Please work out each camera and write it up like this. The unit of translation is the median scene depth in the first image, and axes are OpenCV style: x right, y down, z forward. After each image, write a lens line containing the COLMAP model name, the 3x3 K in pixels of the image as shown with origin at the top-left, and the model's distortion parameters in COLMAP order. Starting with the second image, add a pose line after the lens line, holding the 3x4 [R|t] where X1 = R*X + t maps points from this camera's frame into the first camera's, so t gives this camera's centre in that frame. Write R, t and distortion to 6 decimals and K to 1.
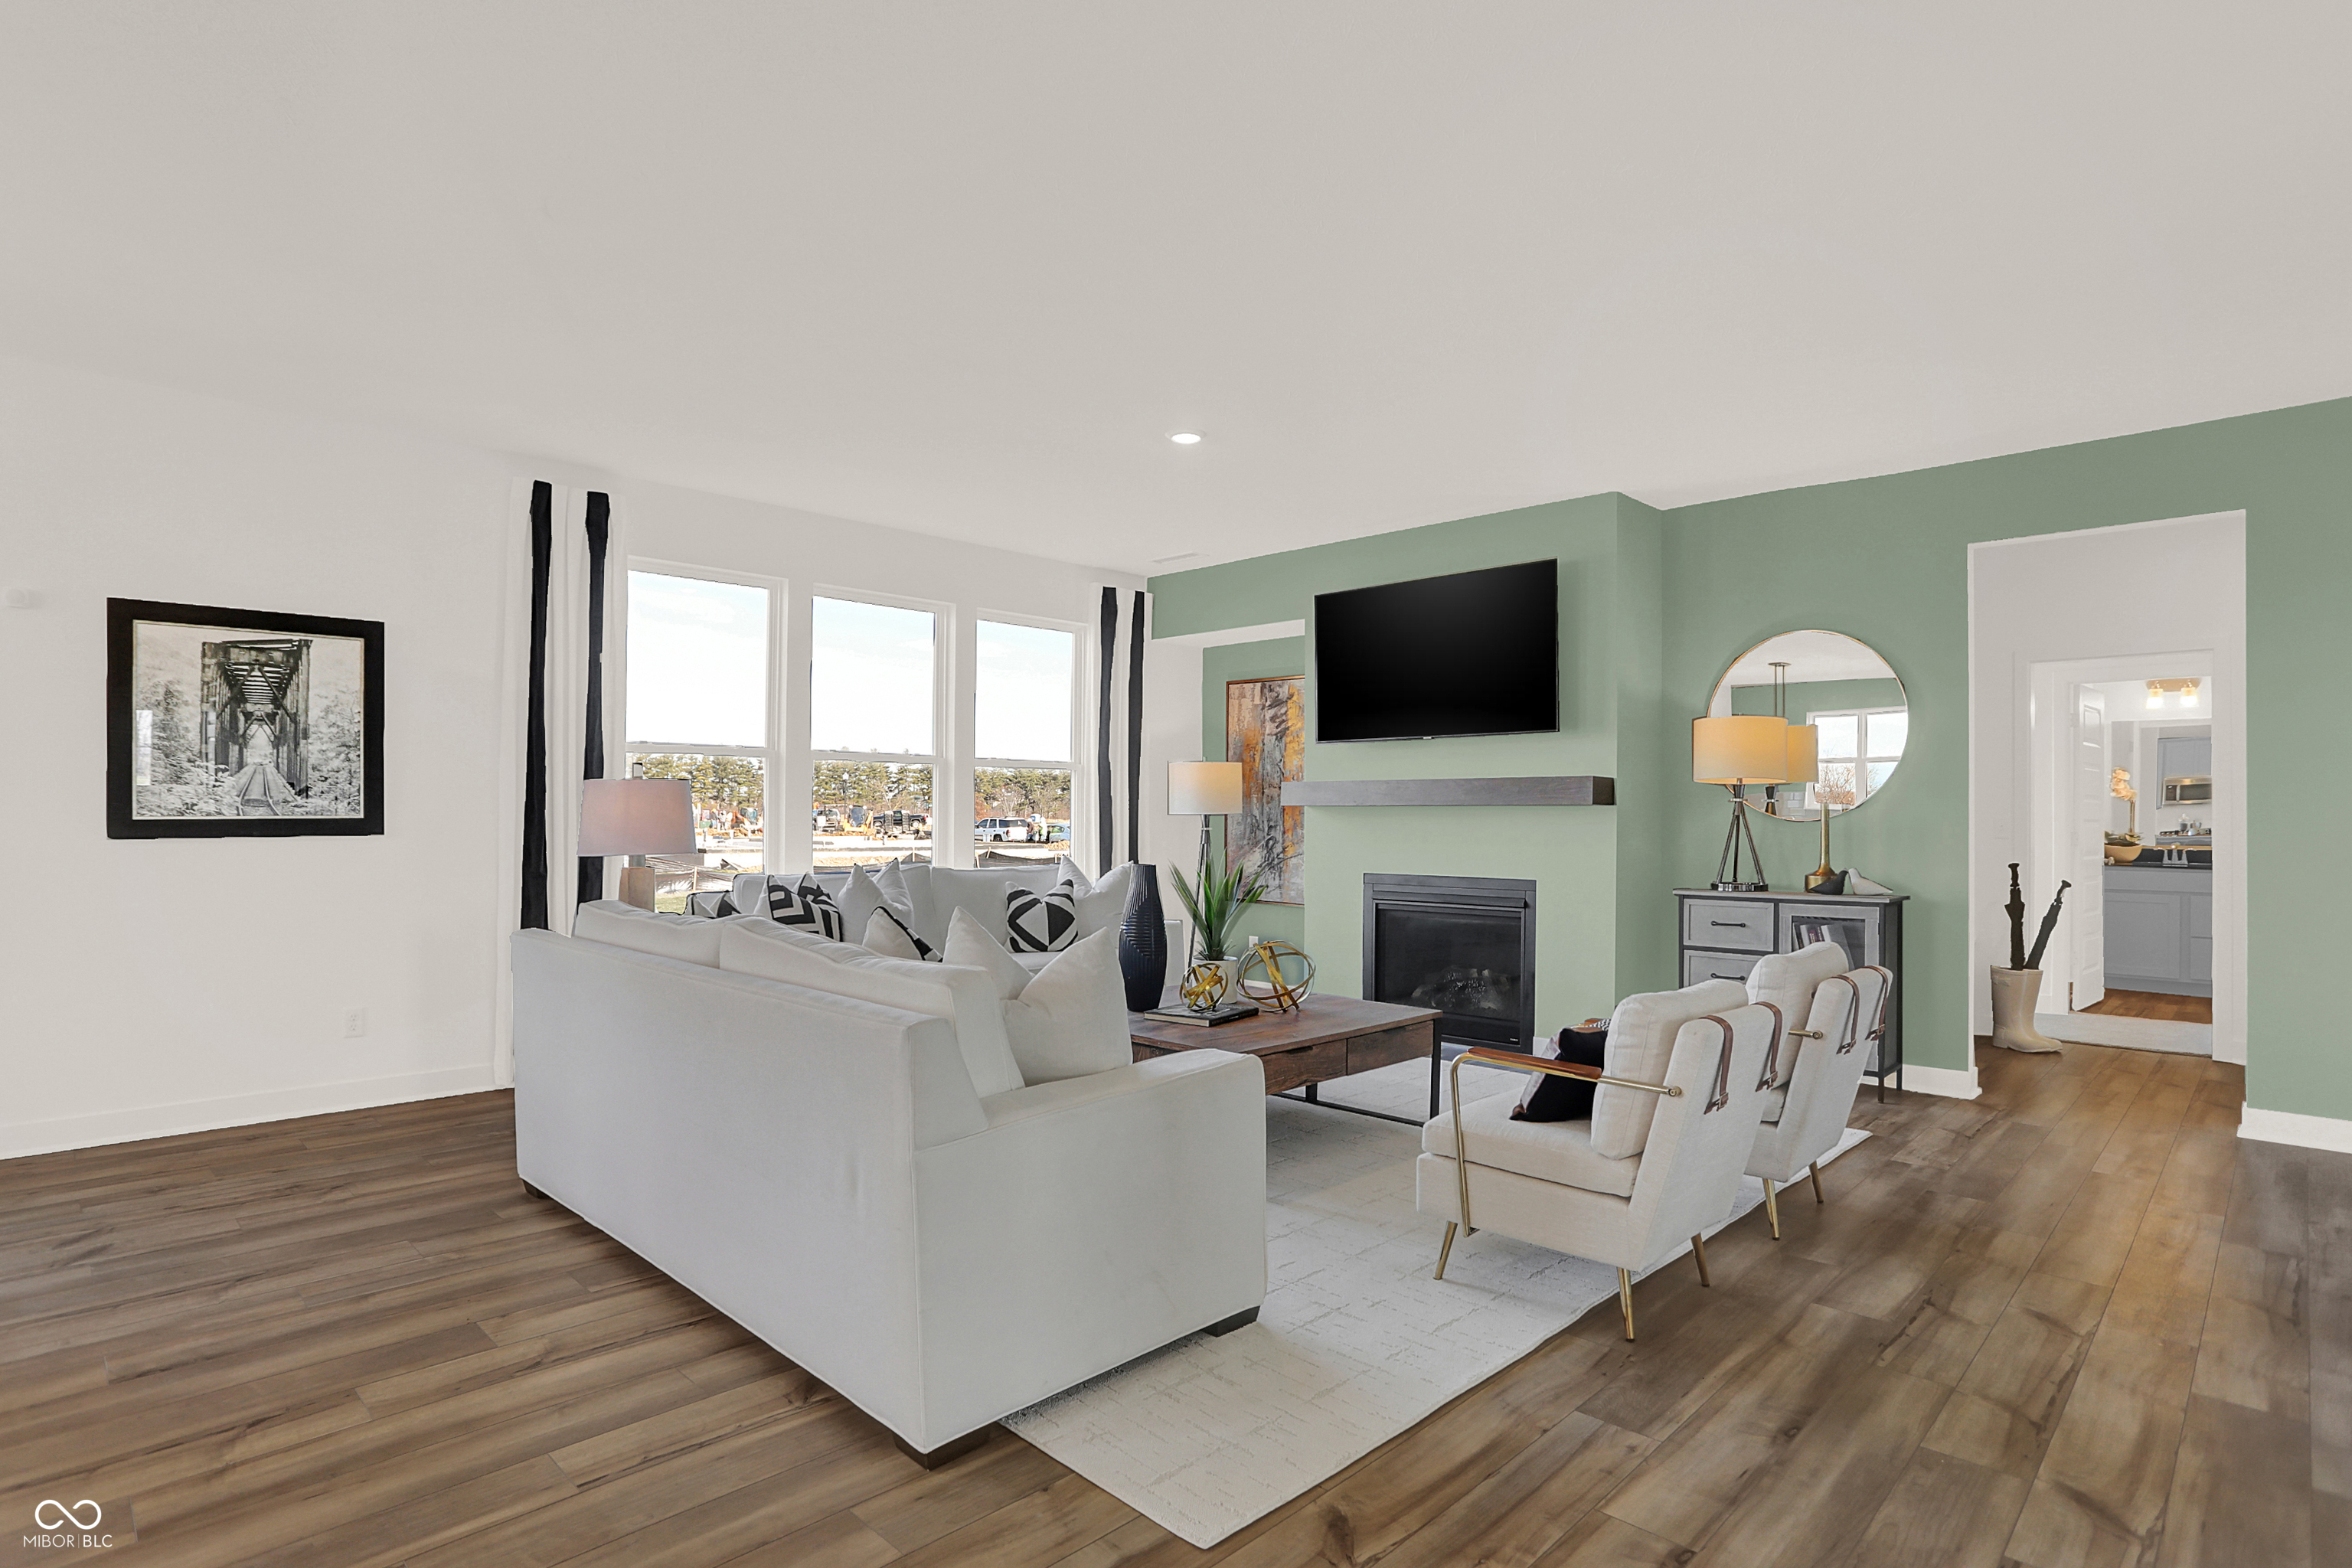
lens RADIAL K [[1196.0, 0, 1143.7], [0, 1196.0, 797.8], [0, 0, 1]] dist [-0.052860, 0.008337]
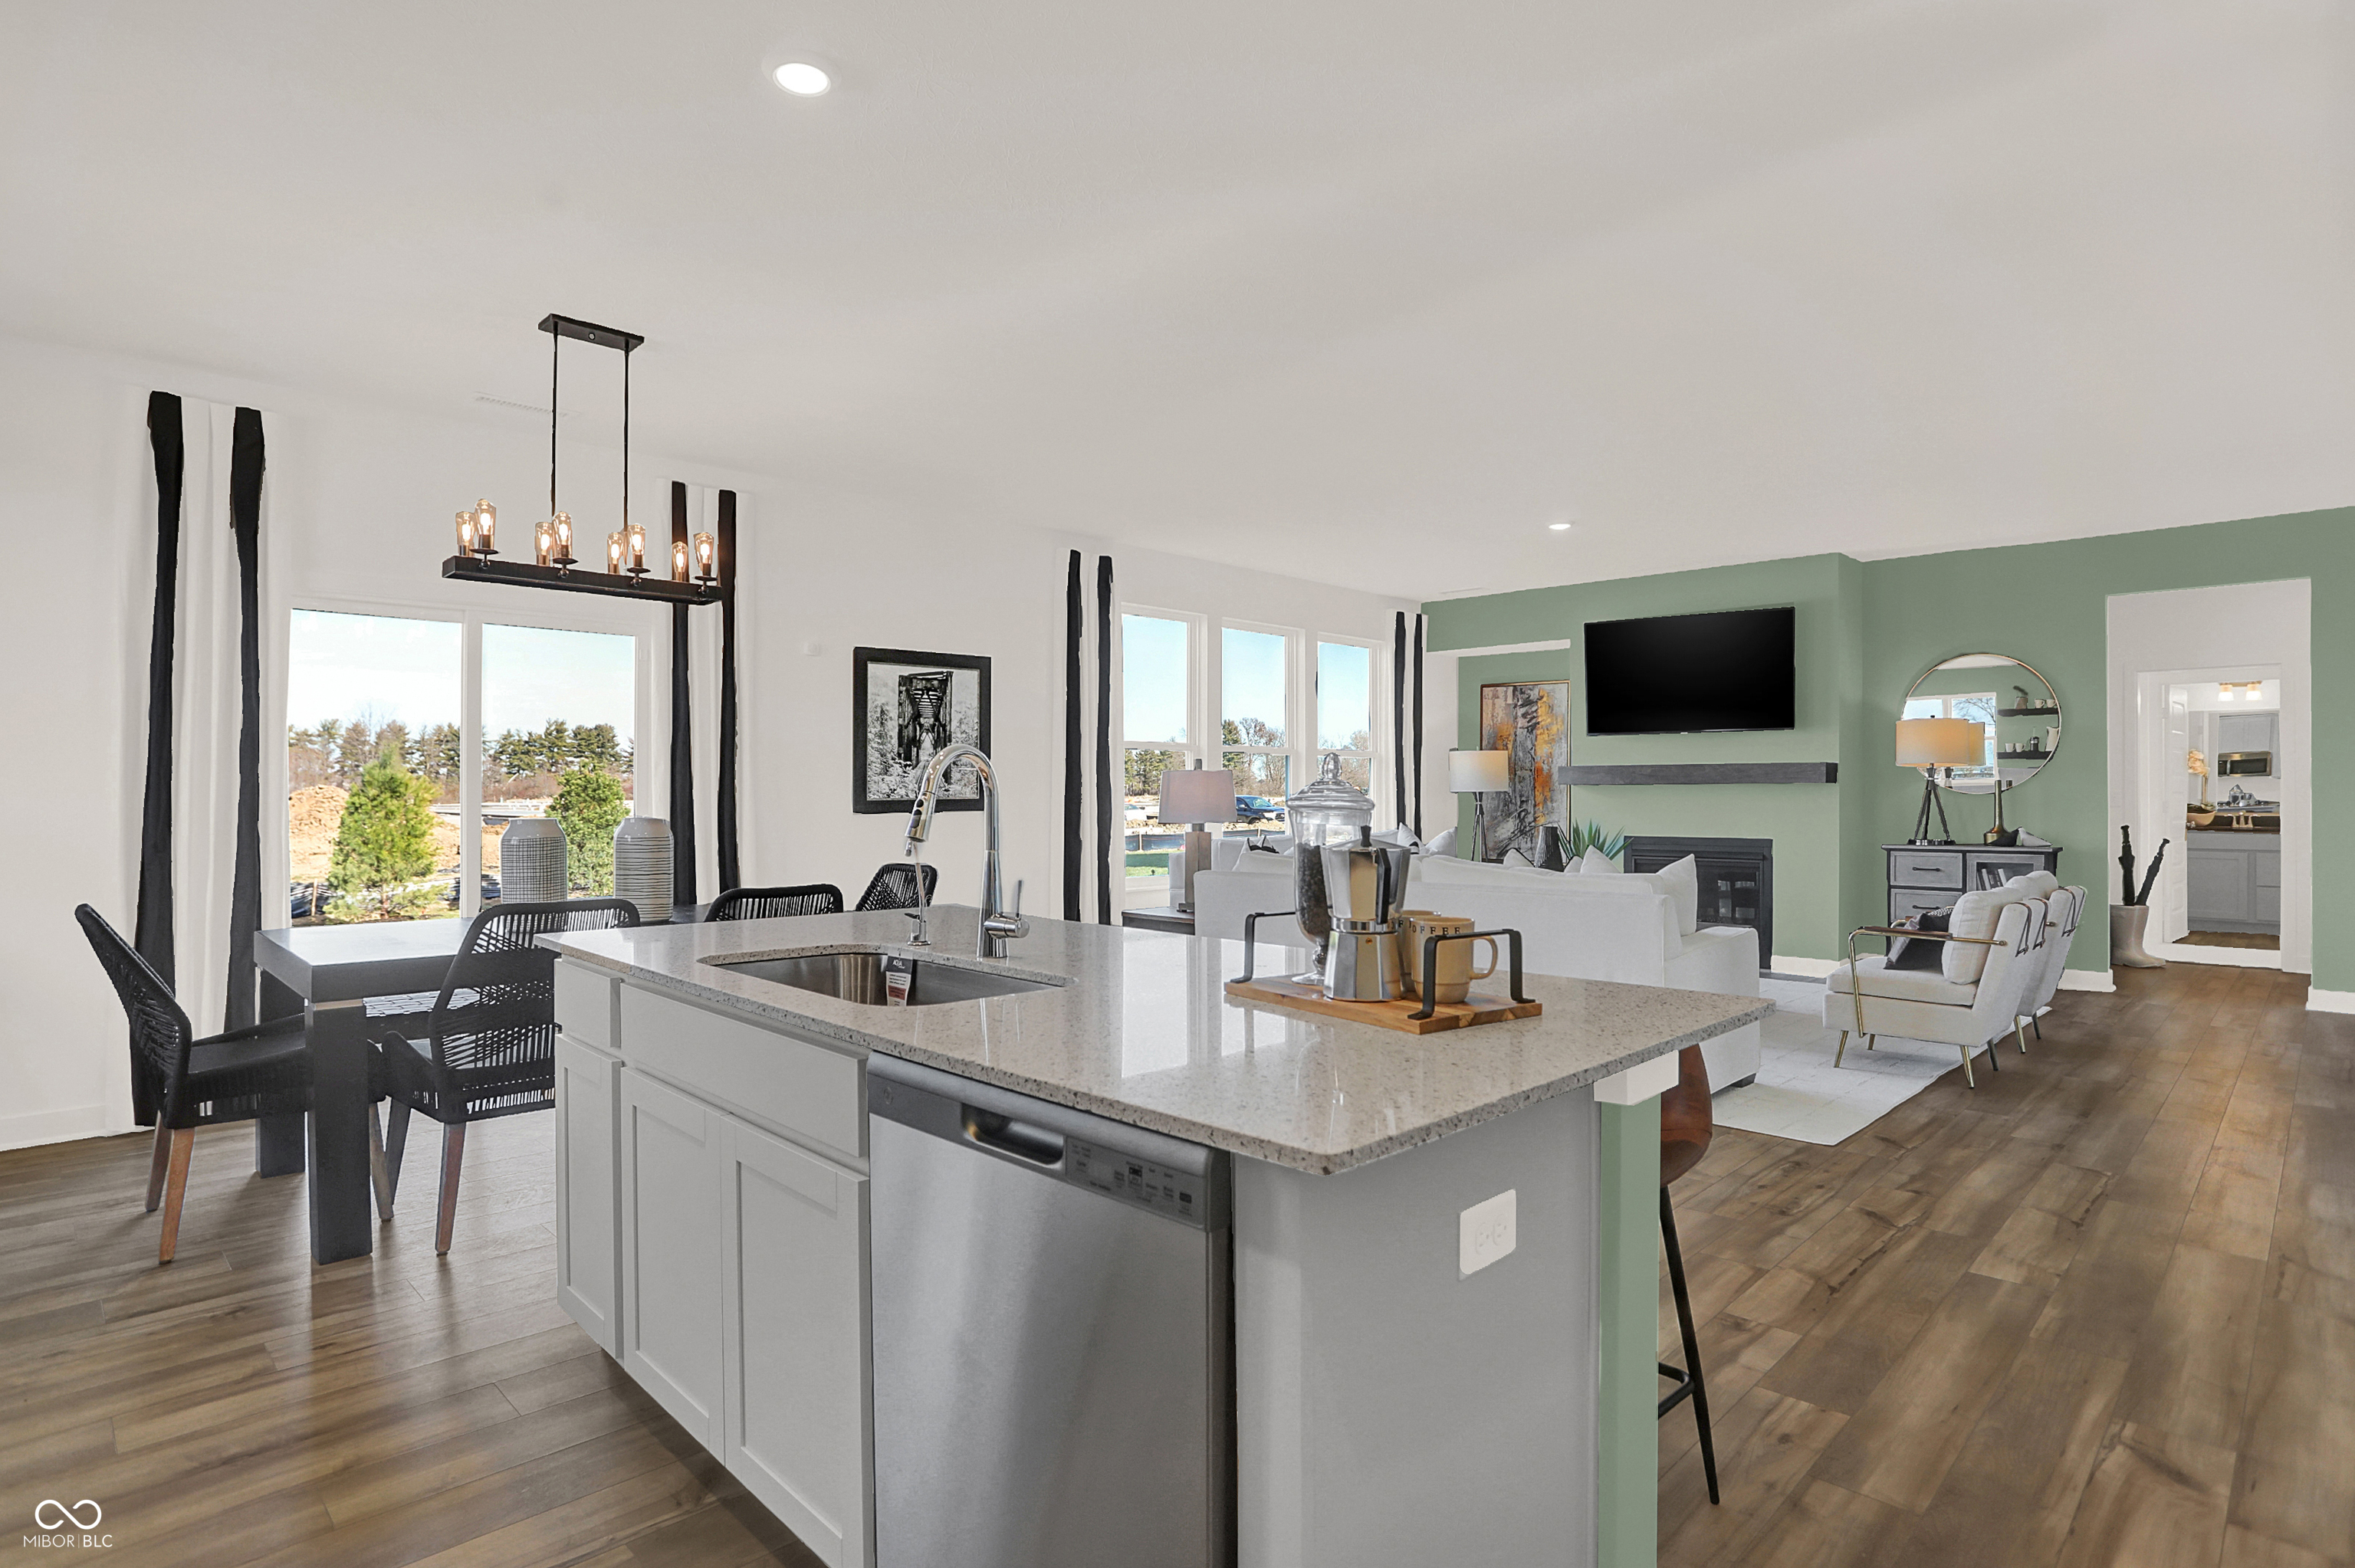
lens RADIAL K [[1194.9, 0, 1177.5], [0, 1194.9, 784.0], [0, 0, 1]] dist [-0.030886, 0.000389]
pose [[0.999975, -0.006415, 0.003013, -0.376822], [0.006395, 0.999957, 0.006774, -0.007030], [-0.003056, -0.006755, 0.999973, -0.367091]]
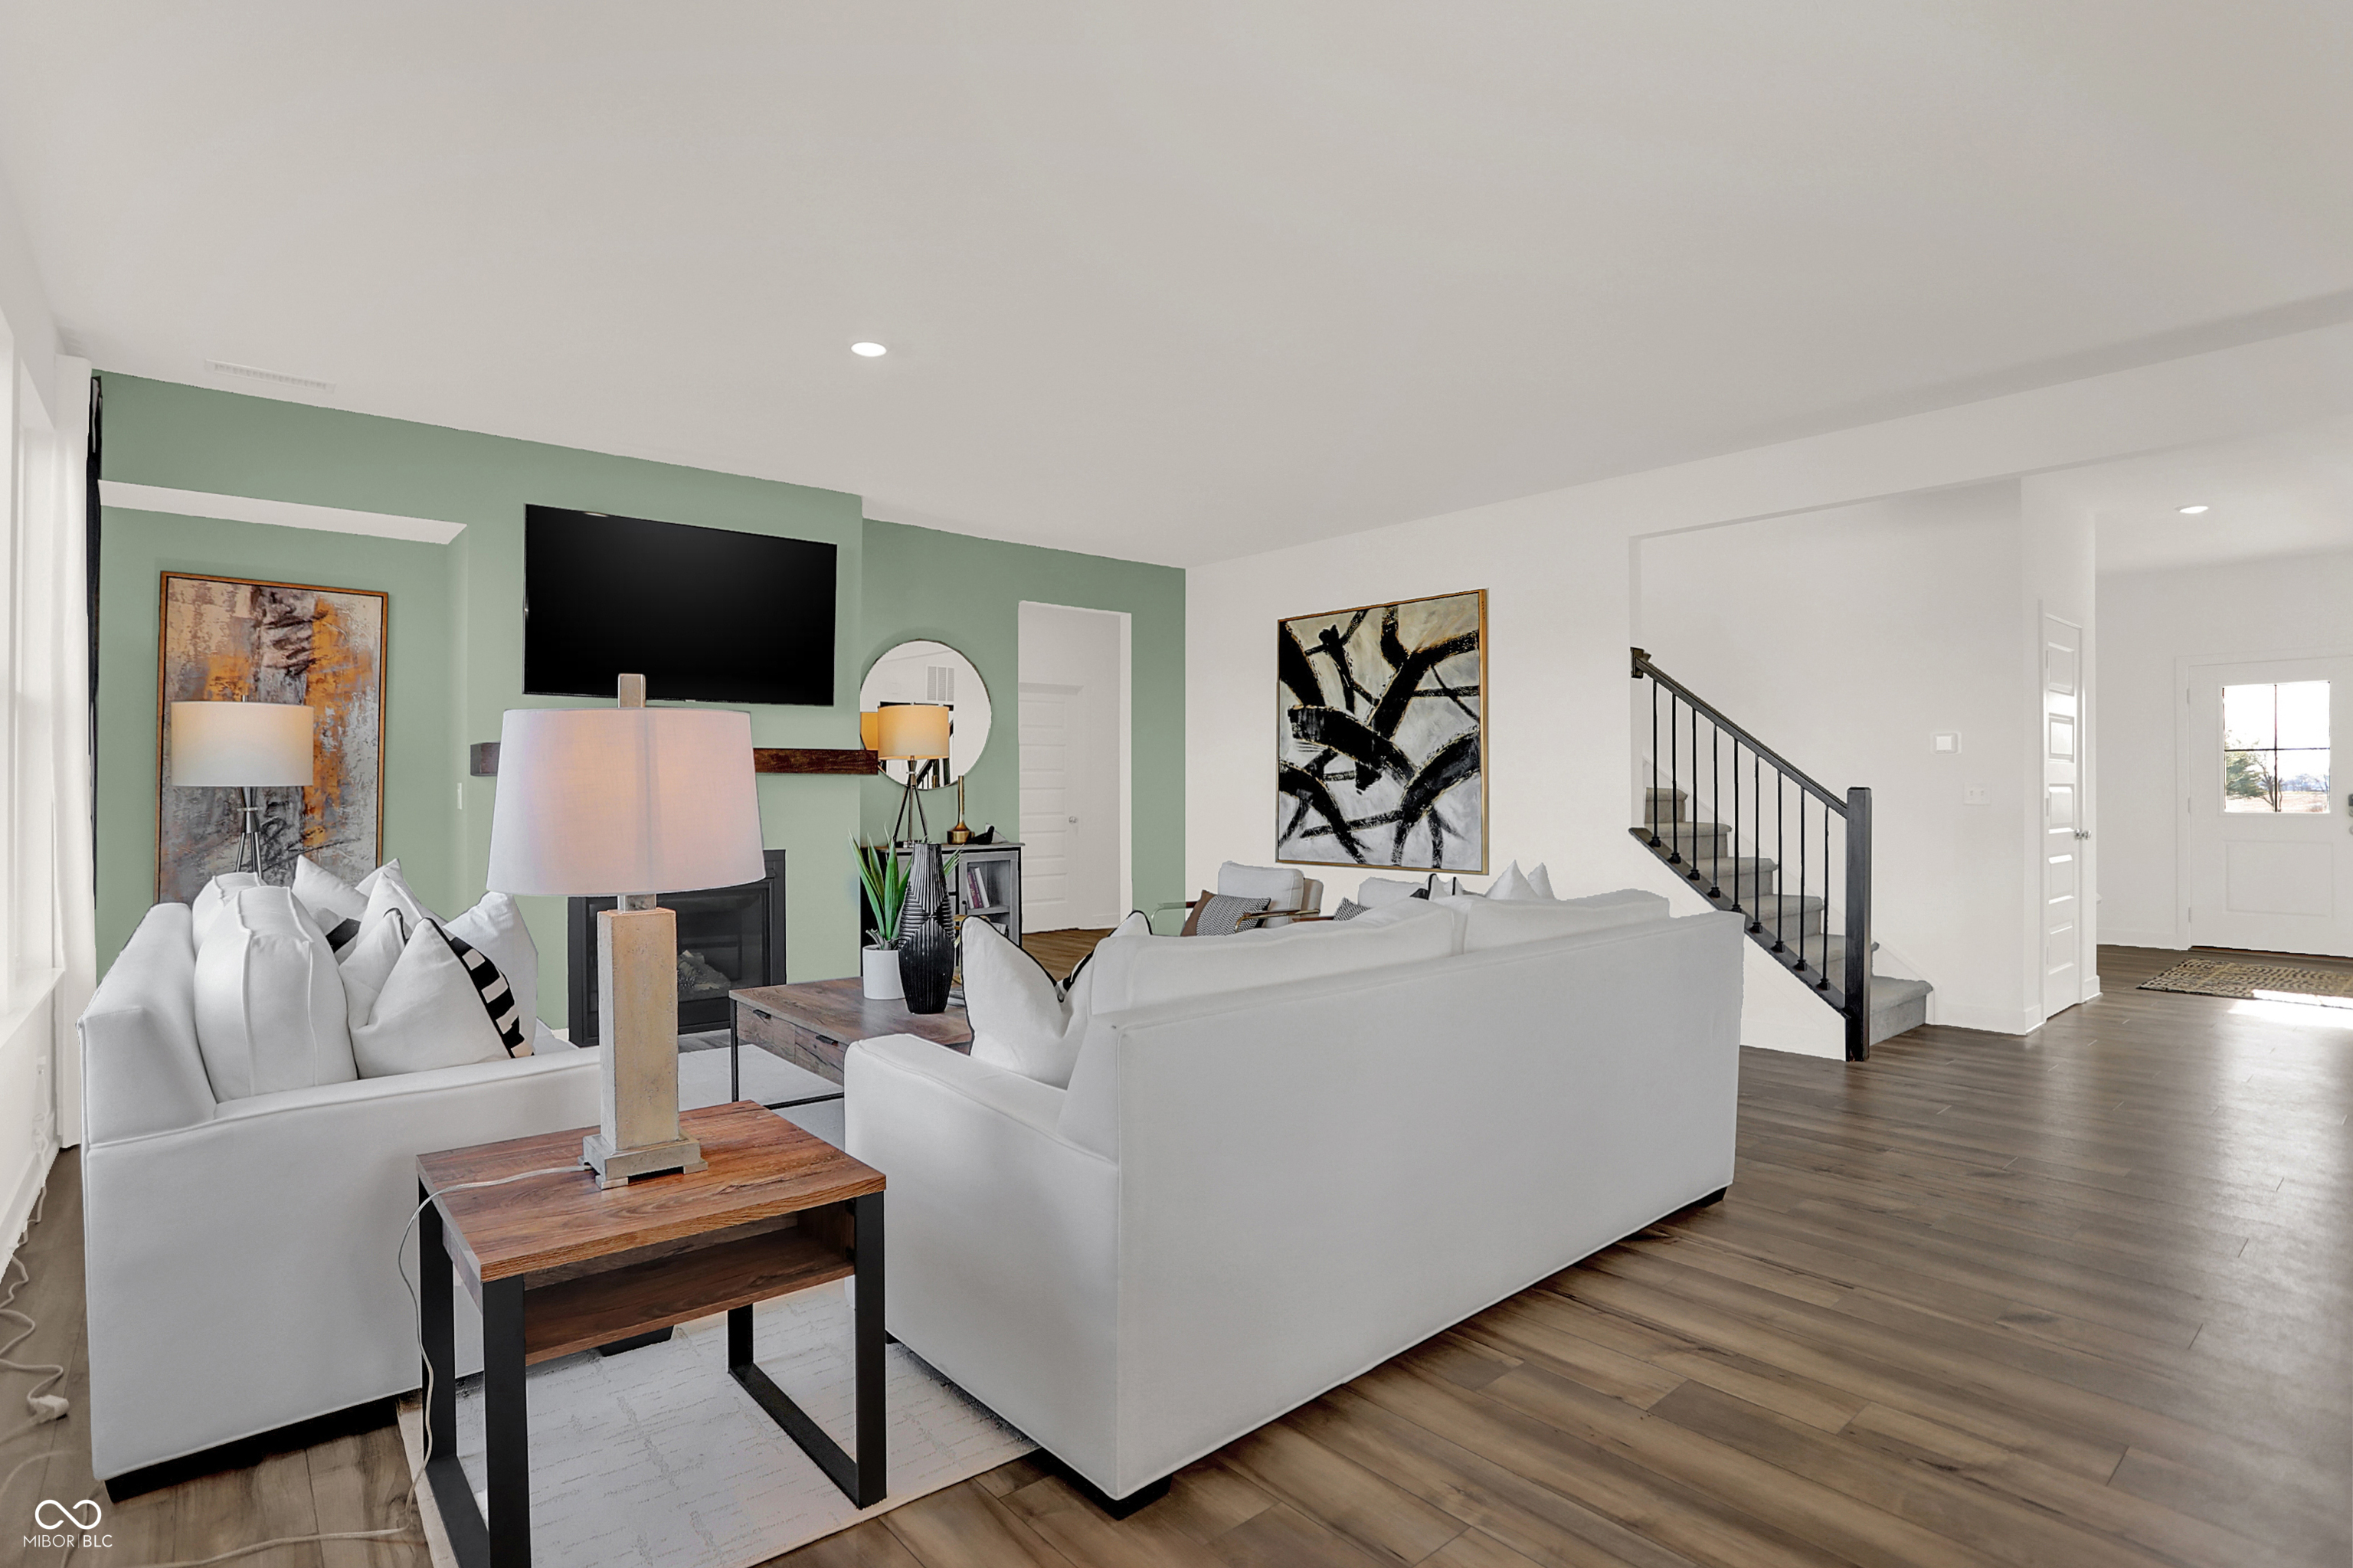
lens RADIAL K [[1171.0, 0, 1176.5], [0, 1171.0, 784.0], [0, 0, 1]] dist [-0.050429, 0.000264]
pose [[0.074206, -0.007855, 0.997212, -0.708007], [-0.010392, 0.999909, 0.008649, 0.002919], [-0.997189, -0.011005, 0.074118, 0.646185]]
